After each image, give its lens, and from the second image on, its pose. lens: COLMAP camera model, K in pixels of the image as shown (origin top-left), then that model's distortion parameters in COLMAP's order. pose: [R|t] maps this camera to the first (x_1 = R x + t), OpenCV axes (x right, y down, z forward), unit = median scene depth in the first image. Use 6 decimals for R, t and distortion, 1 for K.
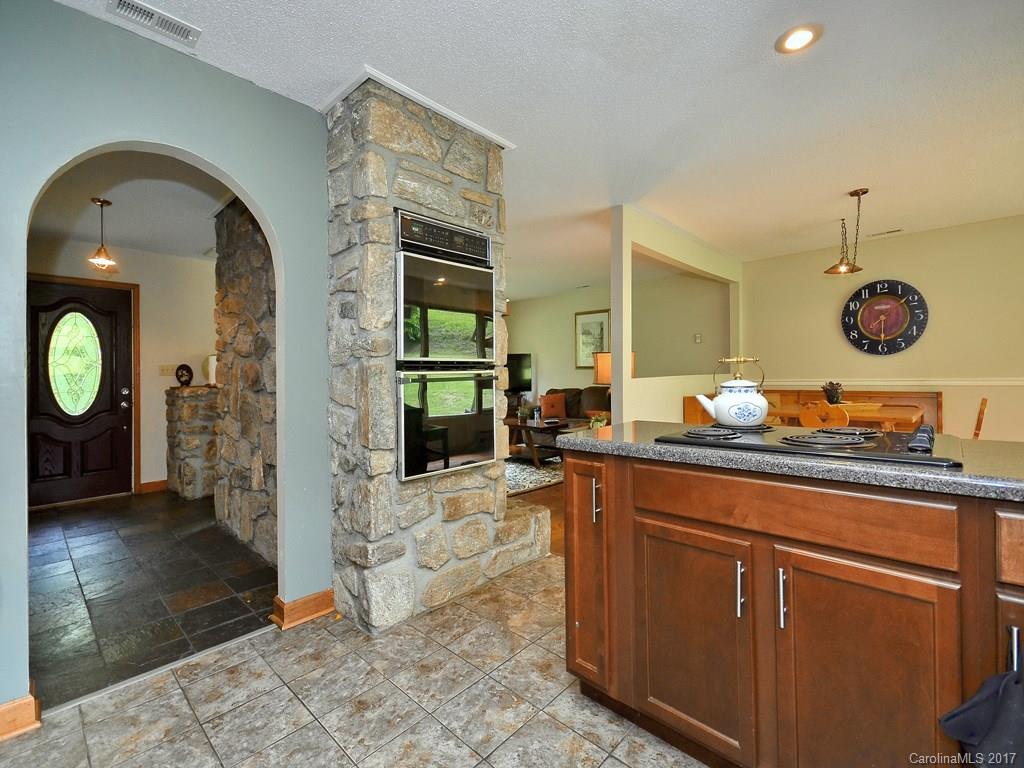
lens RADIAL K [[456.4, 0, 508.4], [0, 456.4, 377.5], [0, 0, 1]] dist [0.008337, -0.000739]
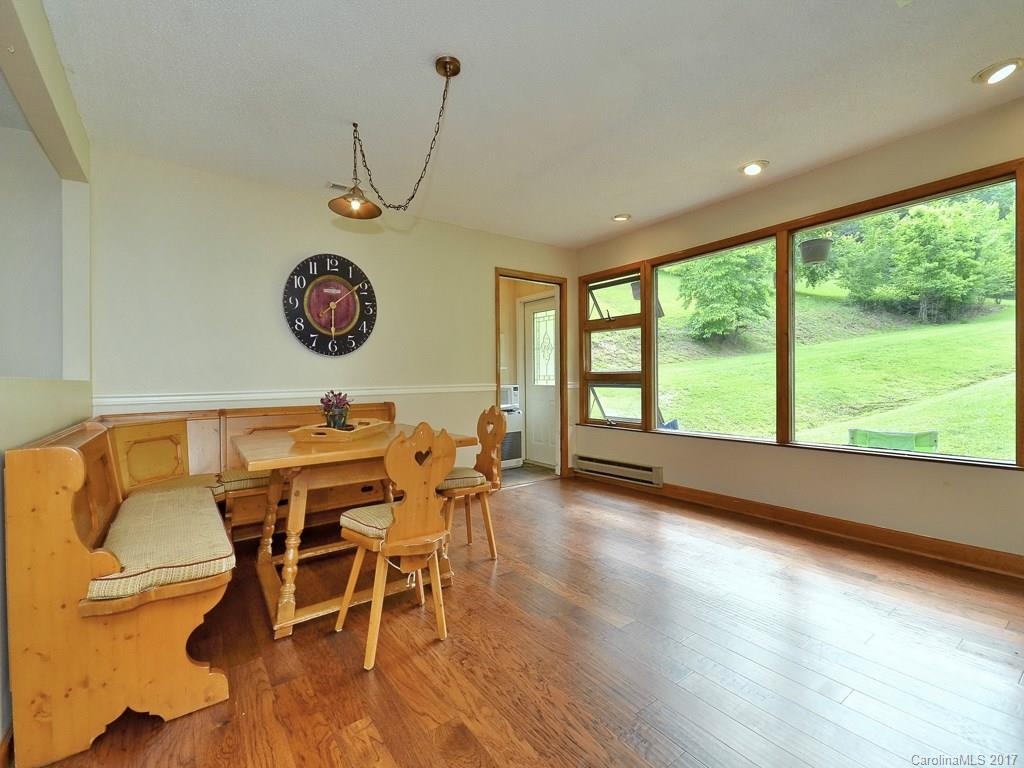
lens RADIAL K [[456.4, 0, 509.6], [0, 456.4, 386.6], [0, 0, 1]] dist [0.008337, -0.000739]
pose [[0.177426, 0.003968, 0.984126, 0.137656], [0.021971, 0.999727, -0.007992, 0.013415], [-0.983889, 0.023041, 0.177290, 0.589452]]
